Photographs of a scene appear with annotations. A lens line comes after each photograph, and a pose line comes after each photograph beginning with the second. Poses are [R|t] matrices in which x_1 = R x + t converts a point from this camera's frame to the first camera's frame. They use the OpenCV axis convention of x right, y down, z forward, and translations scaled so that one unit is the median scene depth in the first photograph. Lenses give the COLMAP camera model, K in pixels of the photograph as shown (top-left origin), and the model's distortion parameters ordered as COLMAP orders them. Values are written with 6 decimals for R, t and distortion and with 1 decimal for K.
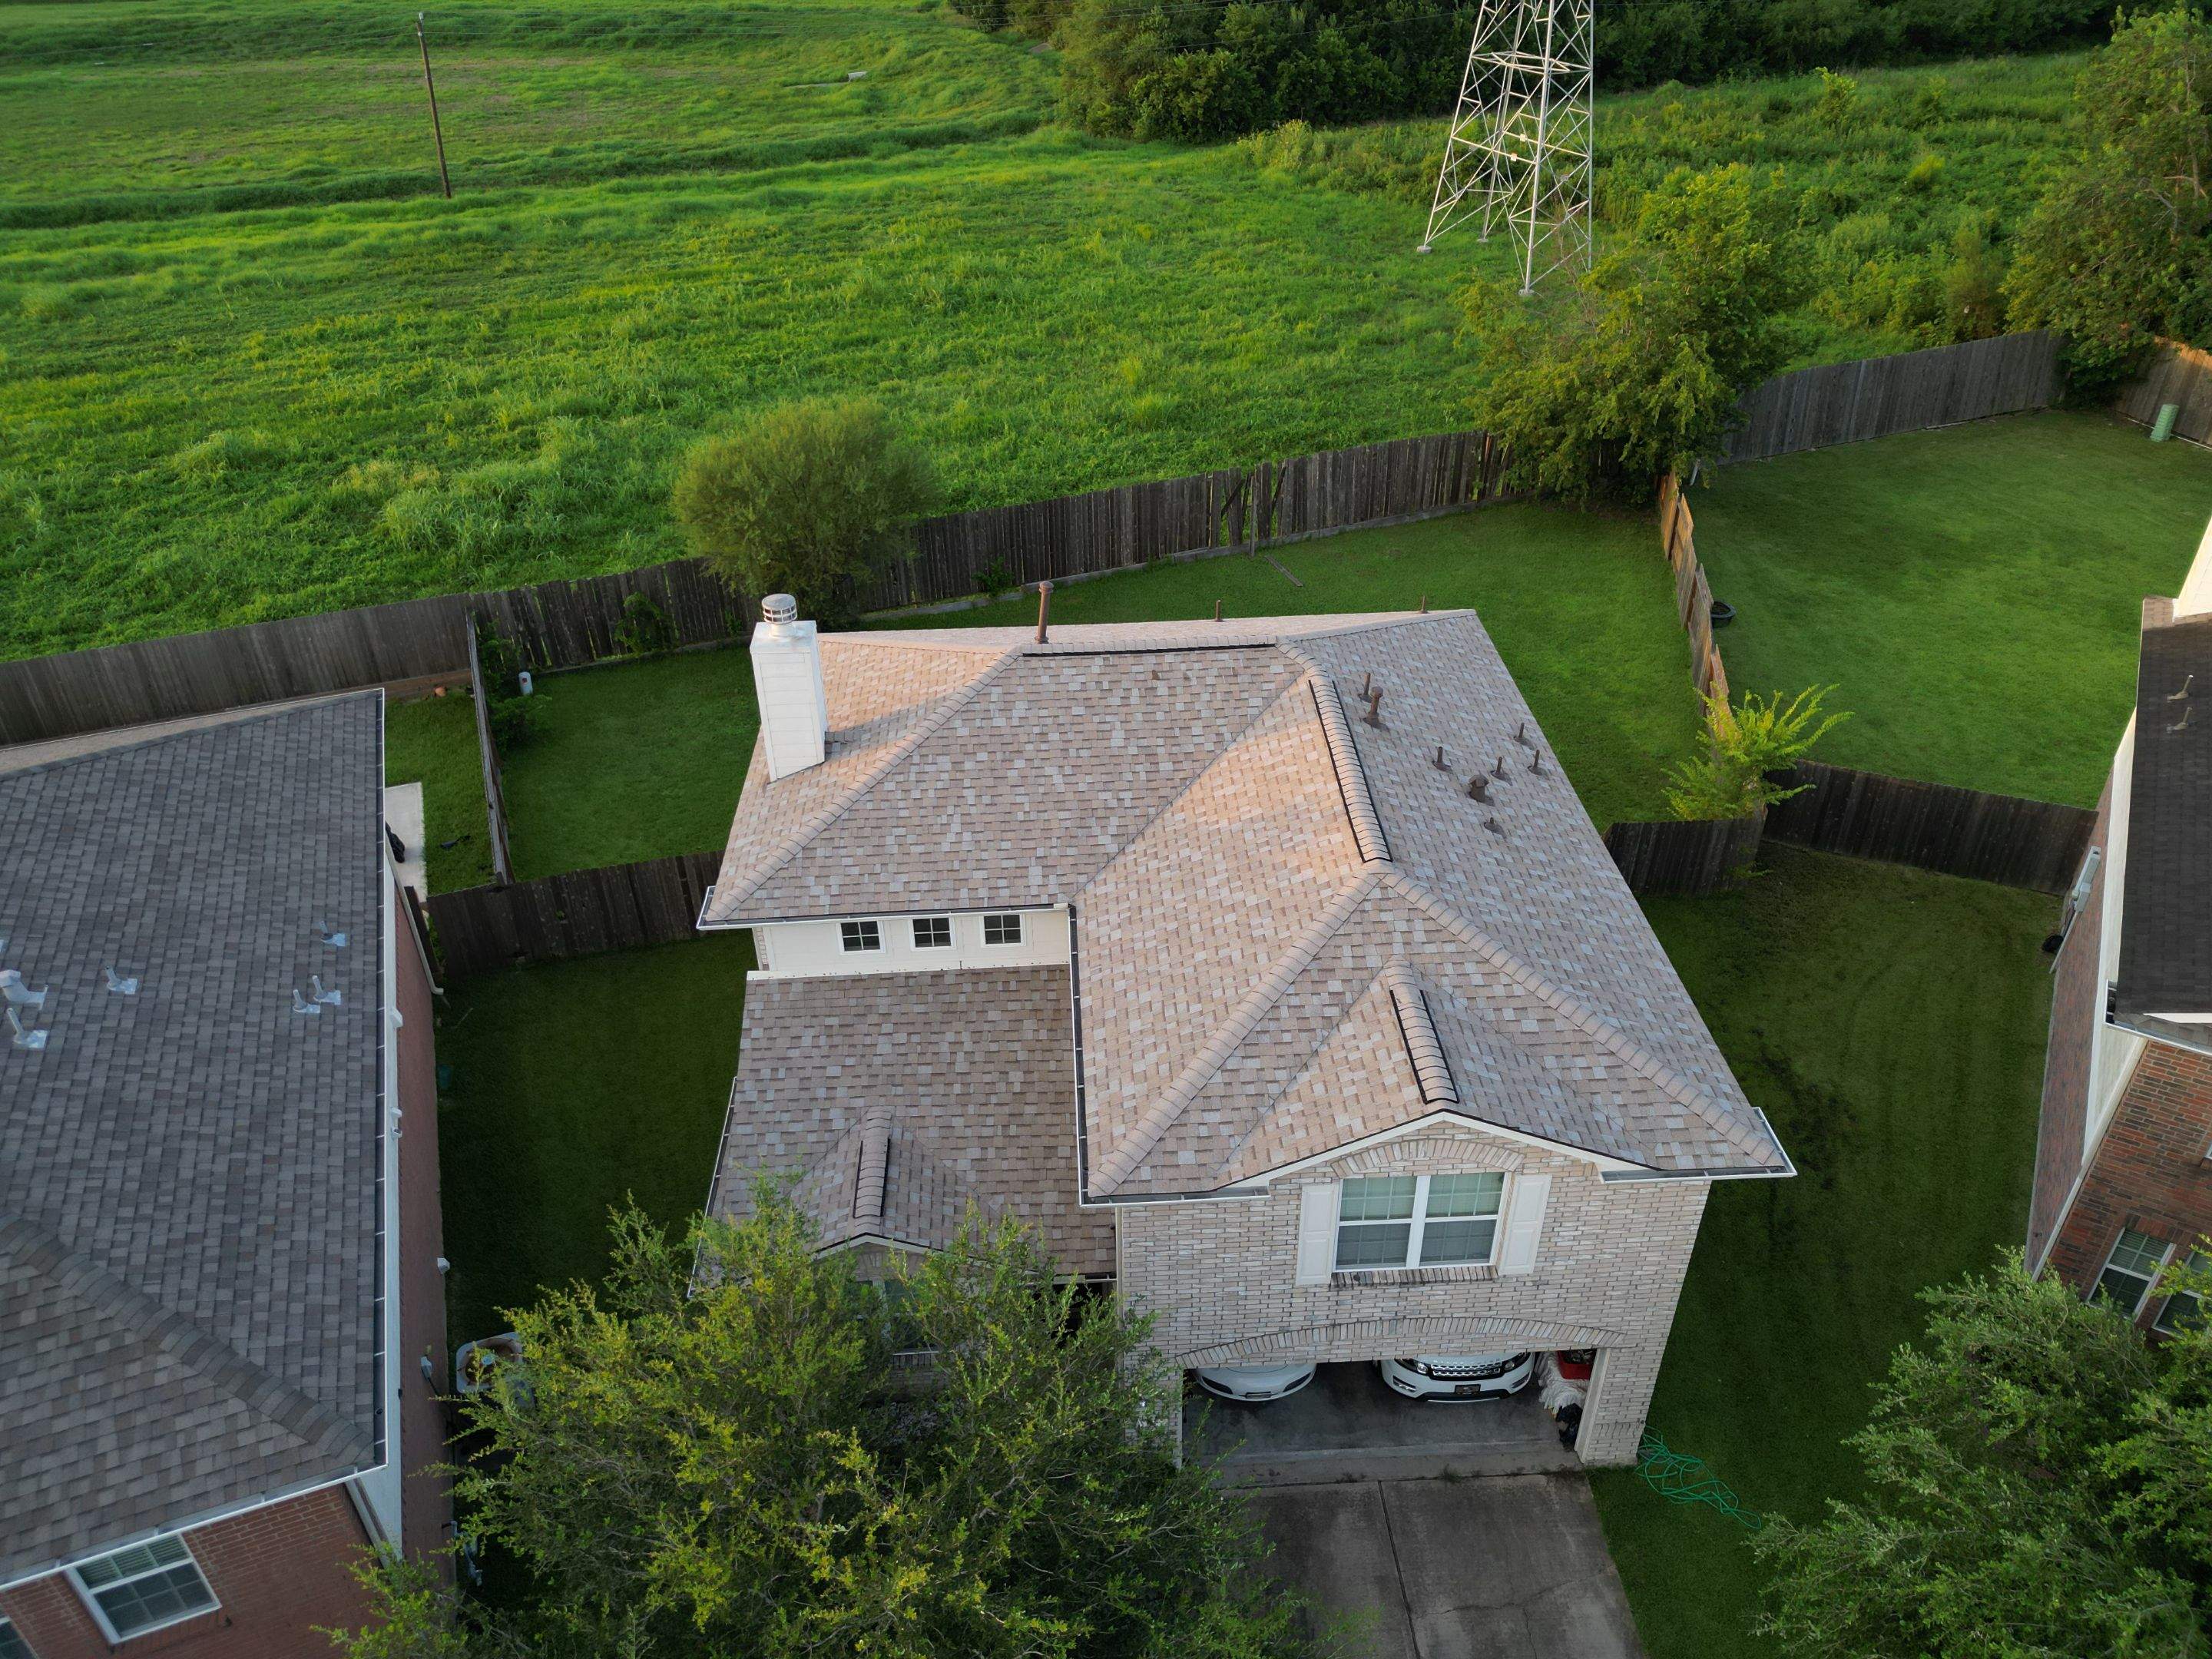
lens RADIAL K [[1558.5, 0, 1099.5], [0, 1558.5, 812.8], [0, 0, 1]] dist [0.076504, -0.079030]
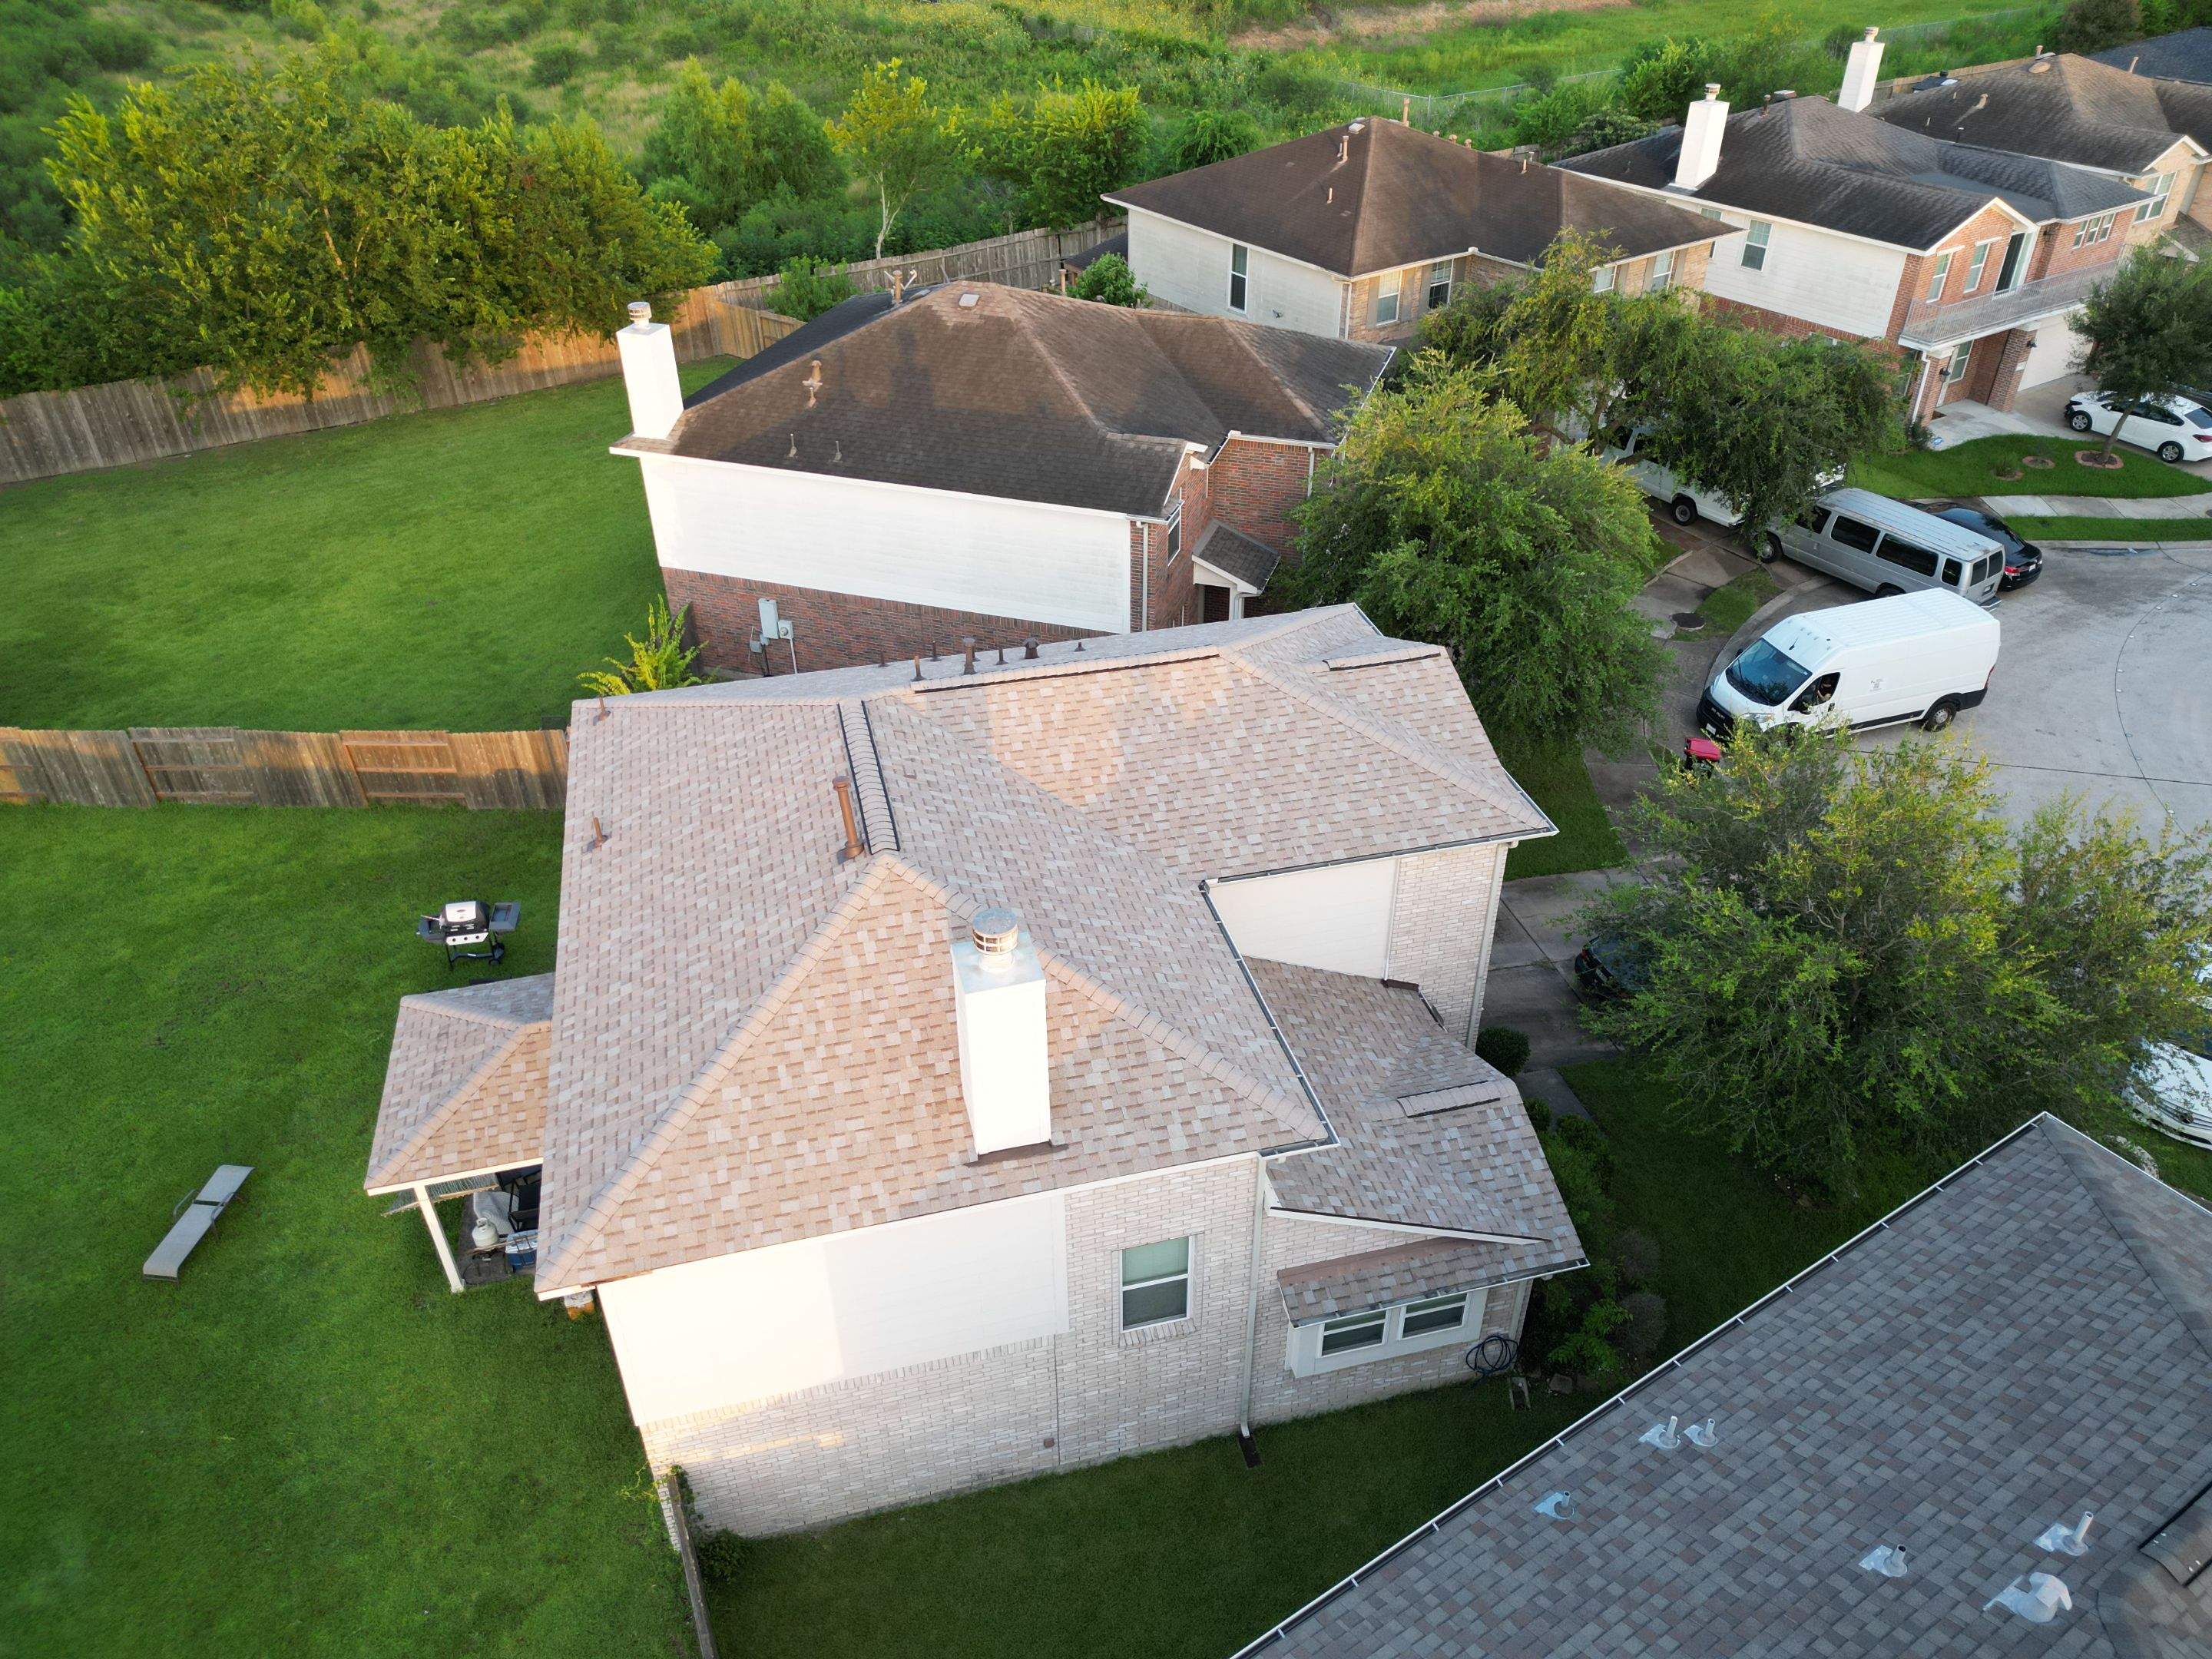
lens RADIAL K [[1553.2, 0, 1099.1], [0, 1553.2, 823.4], [0, 0, 1]] dist [0.080408, -0.086271]
pose [[-0.198307, -0.531031, 0.823821, -0.769416], [0.551338, 0.634492, 0.541707, -0.517755], [-0.810371, 0.561628, 0.166953, 0.811441]]
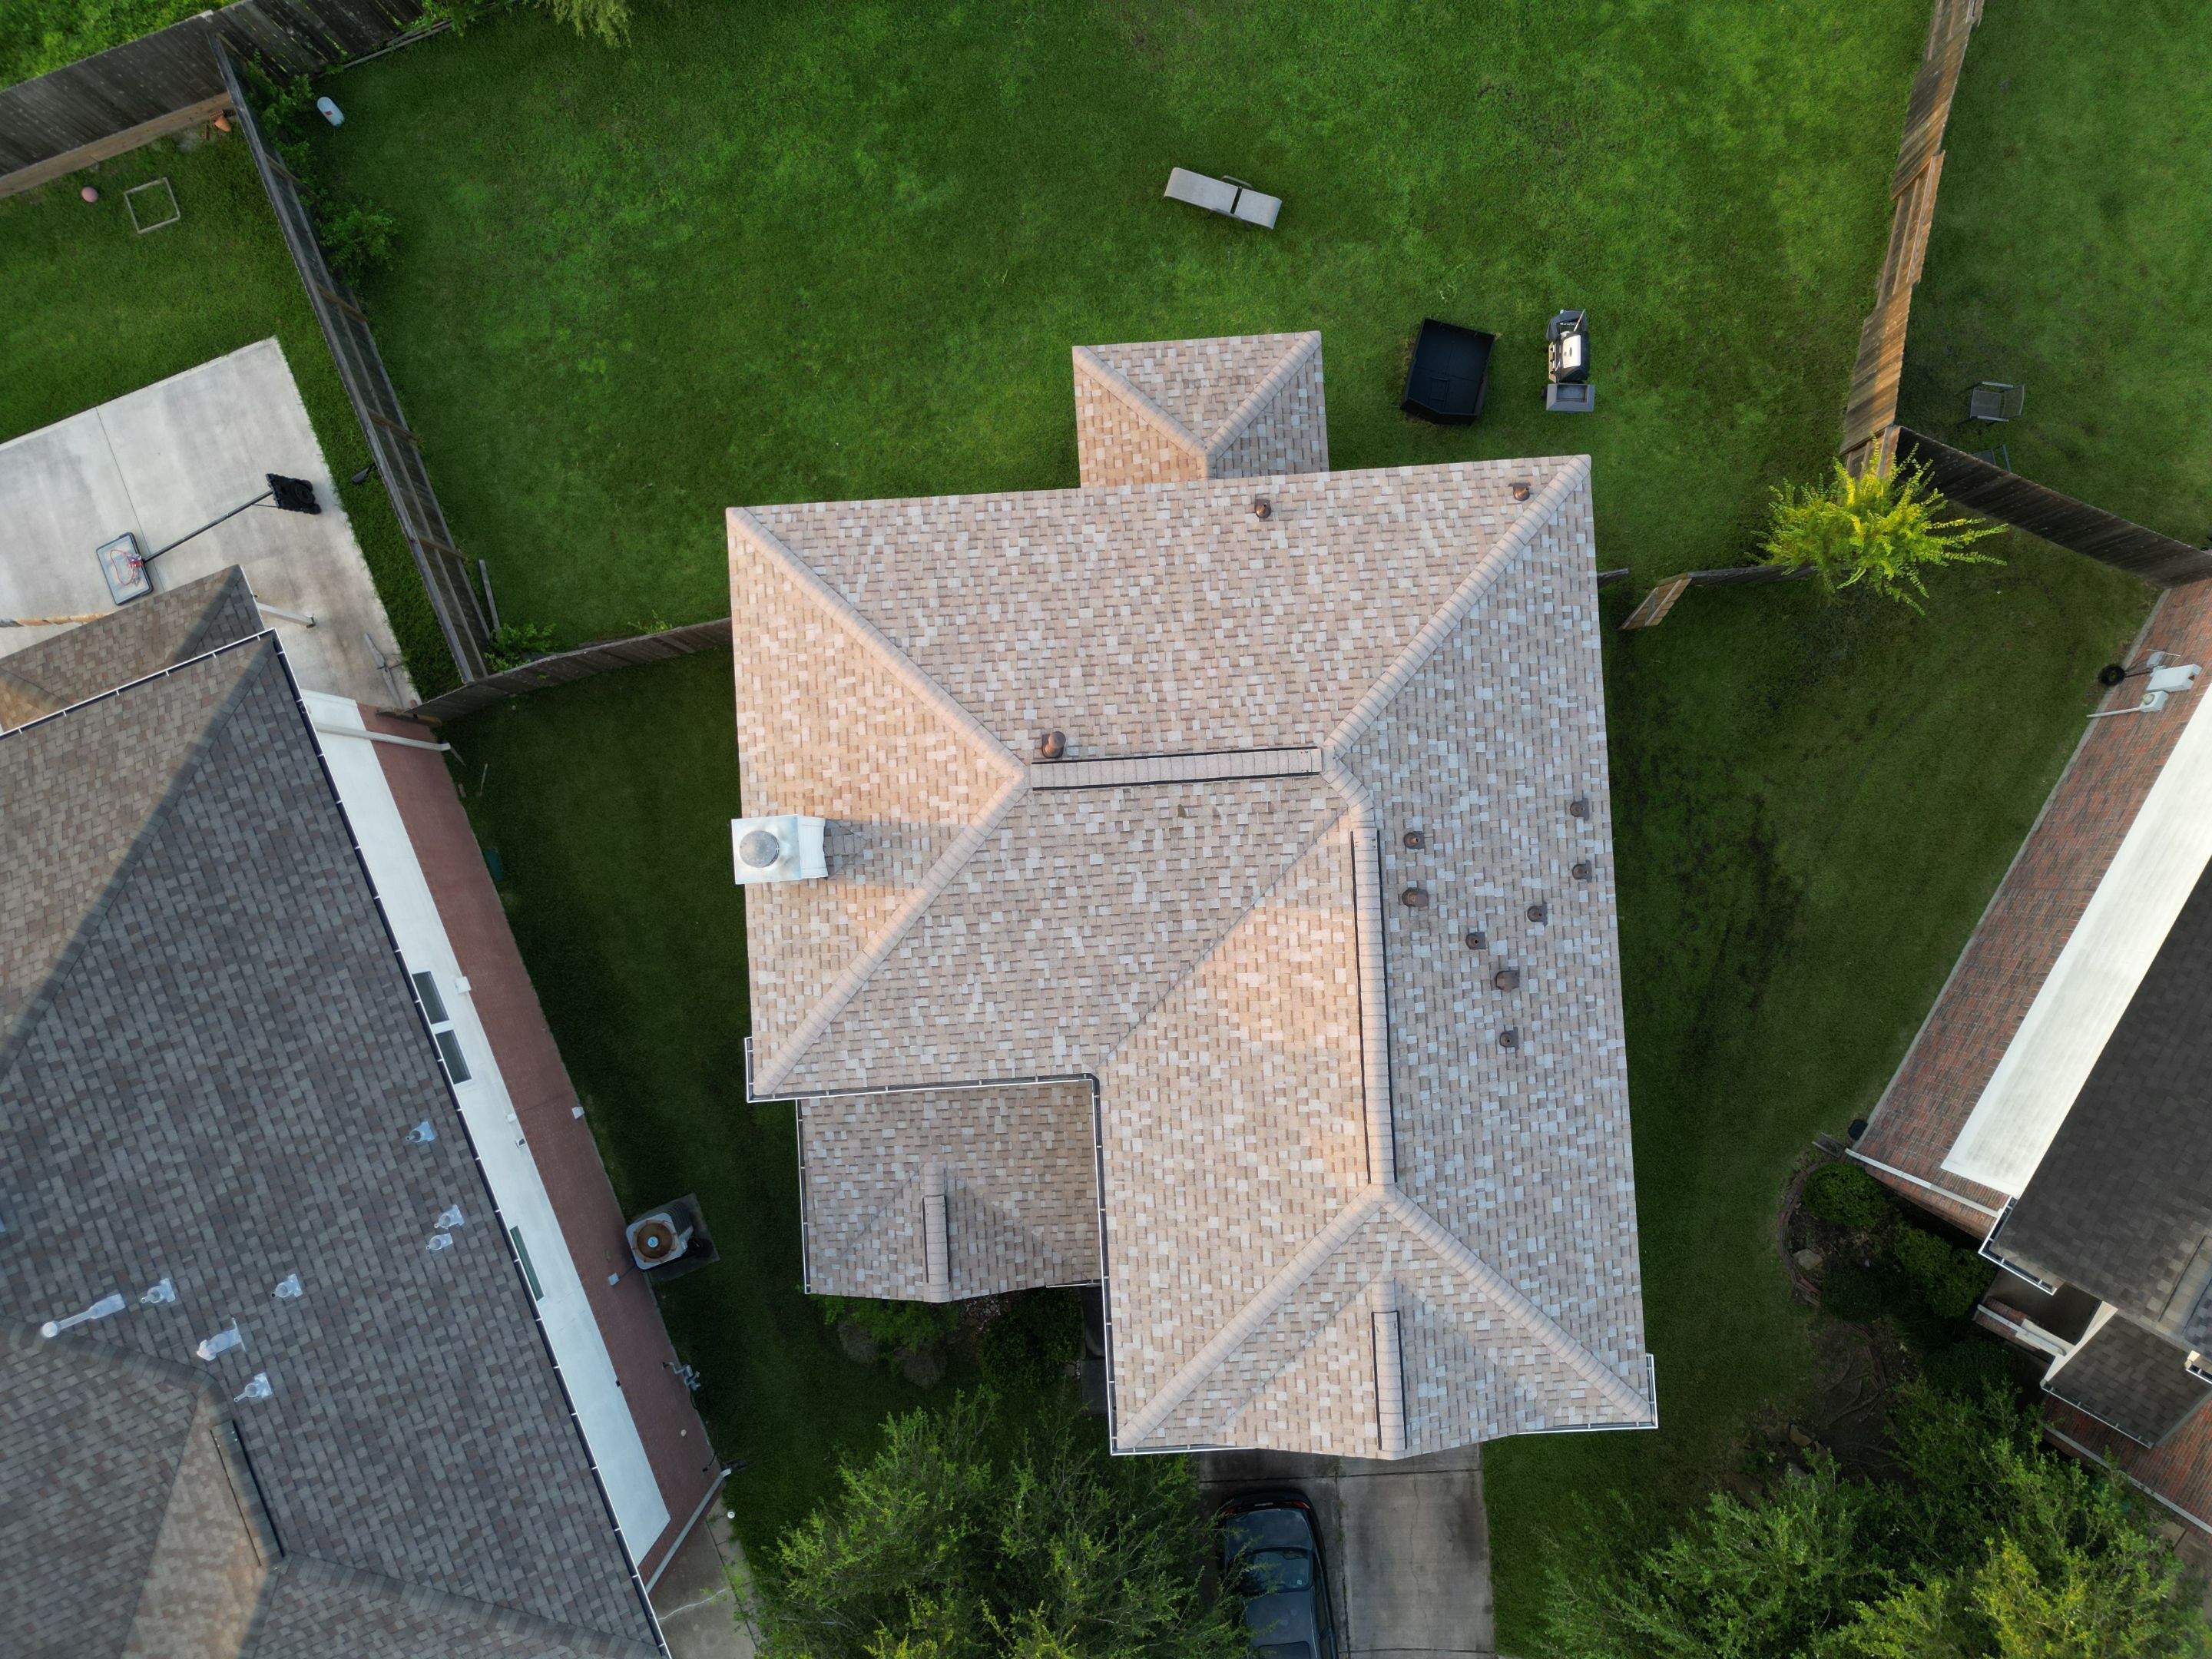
lens RADIAL K [[1555.7, 0, 1098.1], [0, 1555.7, 824.2], [0, 0, 1]] dist [0.075230, -0.079379]
pose [[0.999924, -0.012301, -0.000372, -0.012518], [0.007279, 0.566821, 0.823809, -0.857652], [-0.009923, -0.823749, 0.566867, 0.508514]]
